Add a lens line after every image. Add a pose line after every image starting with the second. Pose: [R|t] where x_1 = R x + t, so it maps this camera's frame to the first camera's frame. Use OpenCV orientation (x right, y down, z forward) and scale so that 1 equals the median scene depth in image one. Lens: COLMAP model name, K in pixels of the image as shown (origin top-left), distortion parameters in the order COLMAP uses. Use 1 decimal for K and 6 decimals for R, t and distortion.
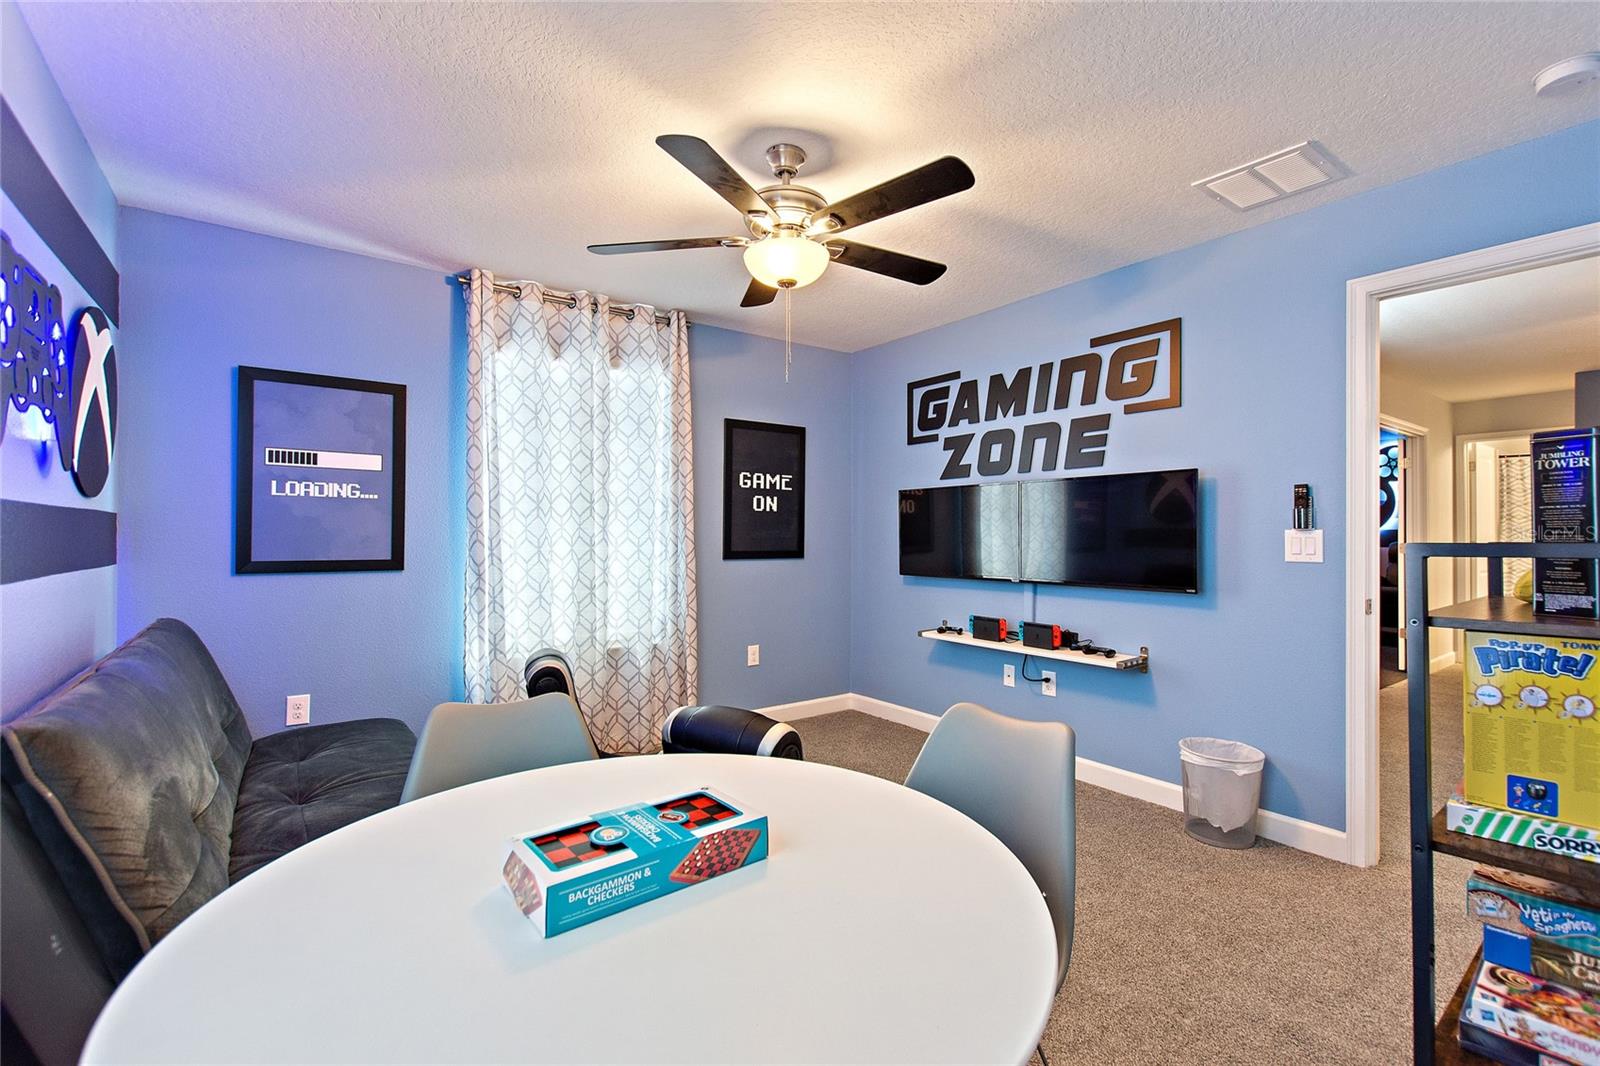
lens RADIAL K [[730.0, 0, 800.0], [0, 730.0, 533.0], [0, 0, 1]] dist [-0.024403, 0.000005]
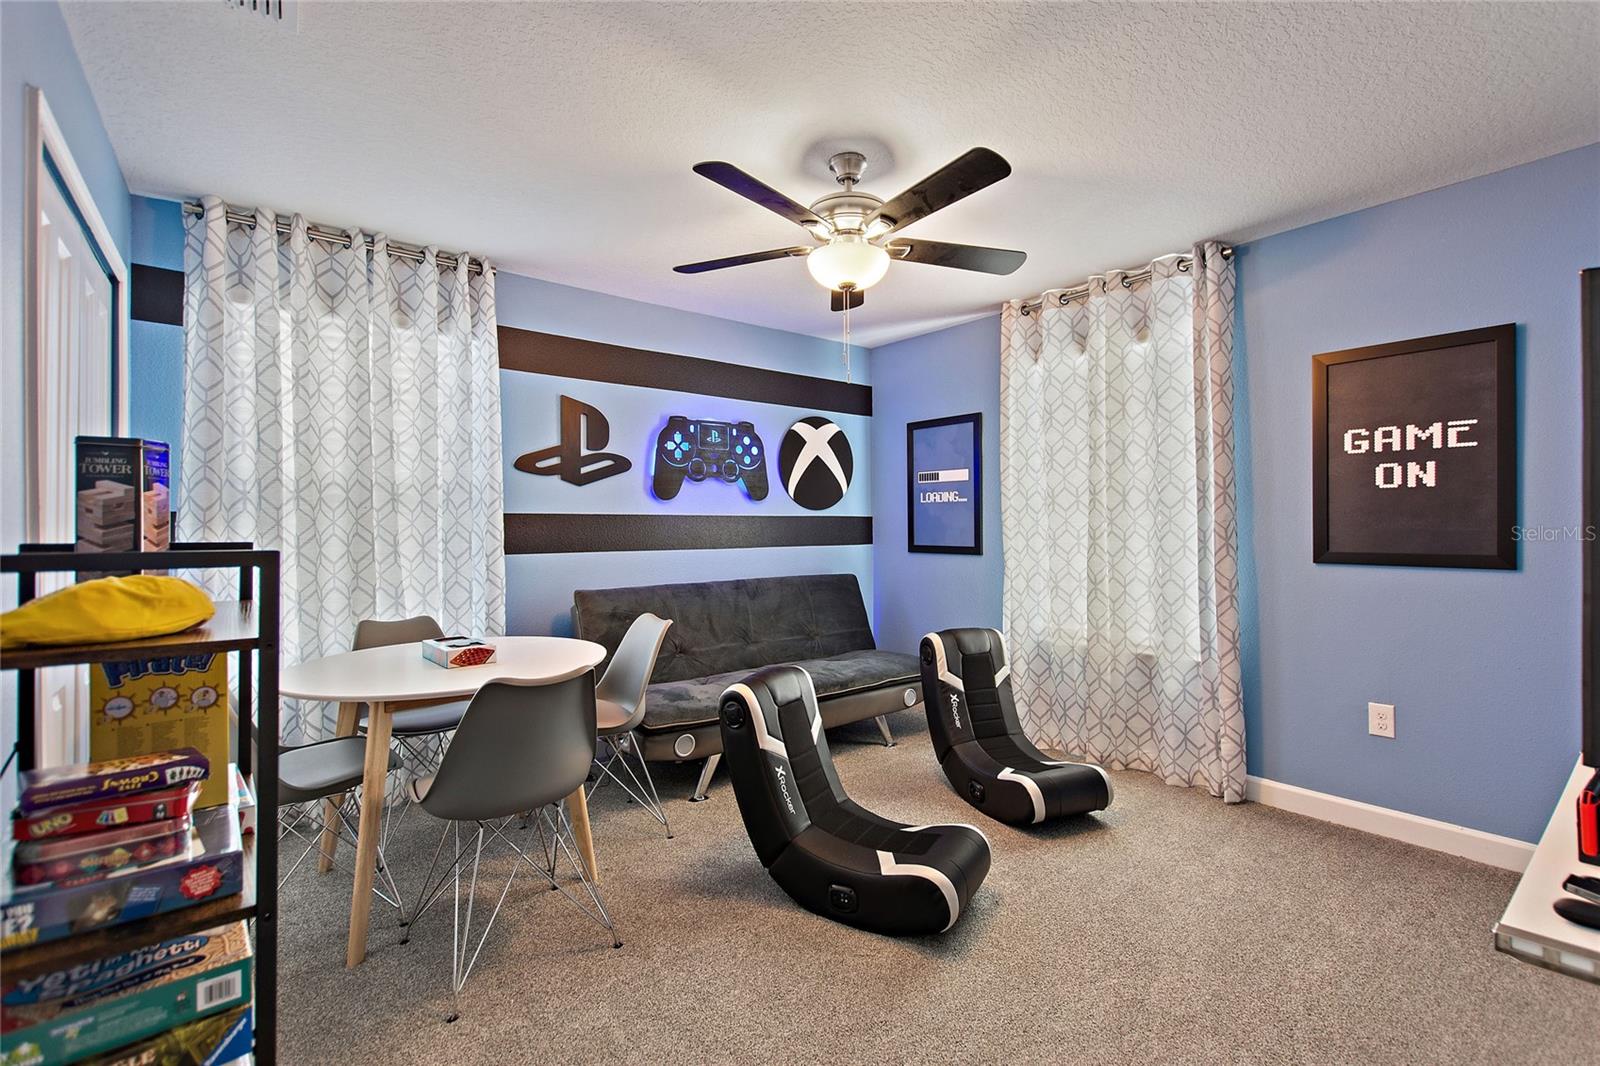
lens RADIAL K [[706.7, 0, 800.7], [0, 706.7, 529.2], [0, 0, 1]] dist [0.001960, 0.000028]
pose [[0.005700, 0.002174, -0.999981, 0.541983], [0.006915, 0.999974, 0.002213, -0.000154], [0.999960, -0.006927, 0.005685, 0.503621]]
